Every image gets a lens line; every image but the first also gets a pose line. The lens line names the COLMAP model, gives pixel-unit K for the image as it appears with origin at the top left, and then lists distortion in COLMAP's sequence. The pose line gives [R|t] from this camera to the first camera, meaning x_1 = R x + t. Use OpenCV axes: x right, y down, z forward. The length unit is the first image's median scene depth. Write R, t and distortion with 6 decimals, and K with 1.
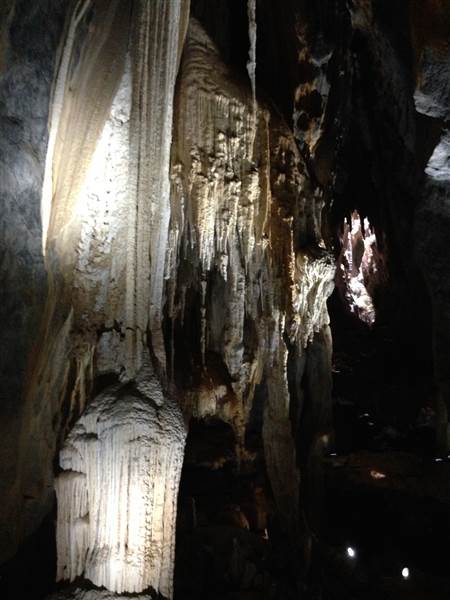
lens RADIAL K [[546.6, 0, 223.7], [0, 546.6, 296.0], [0, 0, 1]] dist [0.110655, -0.160764]
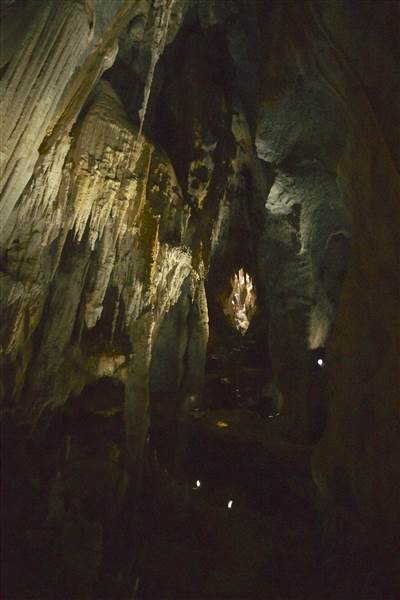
lens RADIAL K [[302.8, 0, 202.2], [0, 302.8, 297.4], [0, 0, 1]] dist [0.002609, 0.000177]
pose [[0.994551, 0.075439, 0.071955, 0.190278], [-0.067787, 0.992324, -0.103426, 0.118814], [-0.079205, 0.097985, 0.992031, 0.302823]]
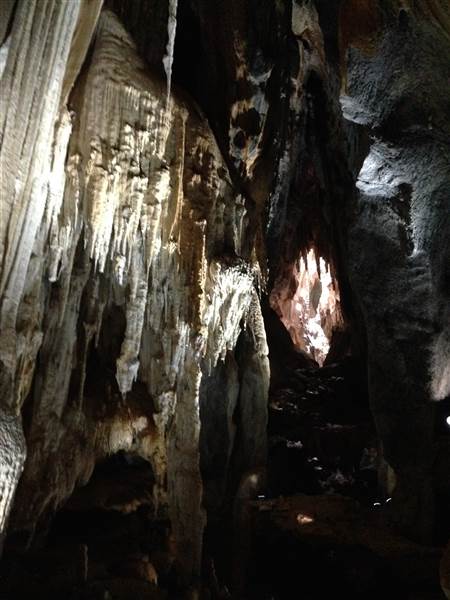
lens RADIAL K [[544.7, 0, 226.4], [0, 544.7, 297.3], [0, 0, 1]] dist [0.109386, -0.148233]
pose [[0.998099, 0.030162, 0.053741, 0.116289], [-0.025538, 0.996076, -0.084742, 0.057351], [-0.056086, 0.083209, 0.994953, 0.116798]]
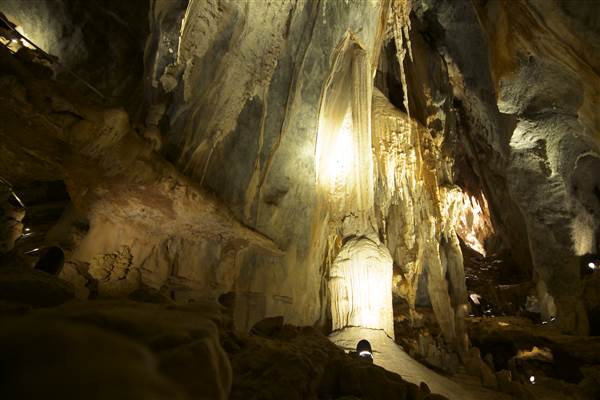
lens RADIAL K [[302.8, 0, 302.2], [0, 302.8, 201.7], [0, 0, 1]] dist [0.002609, 0.000177]
pose [[0.966437, -0.060585, -0.249659, -0.066230], [0.011178, 0.980791, -0.194741, 0.168182], [0.256662, 0.185414, 0.948550, -0.095081]]
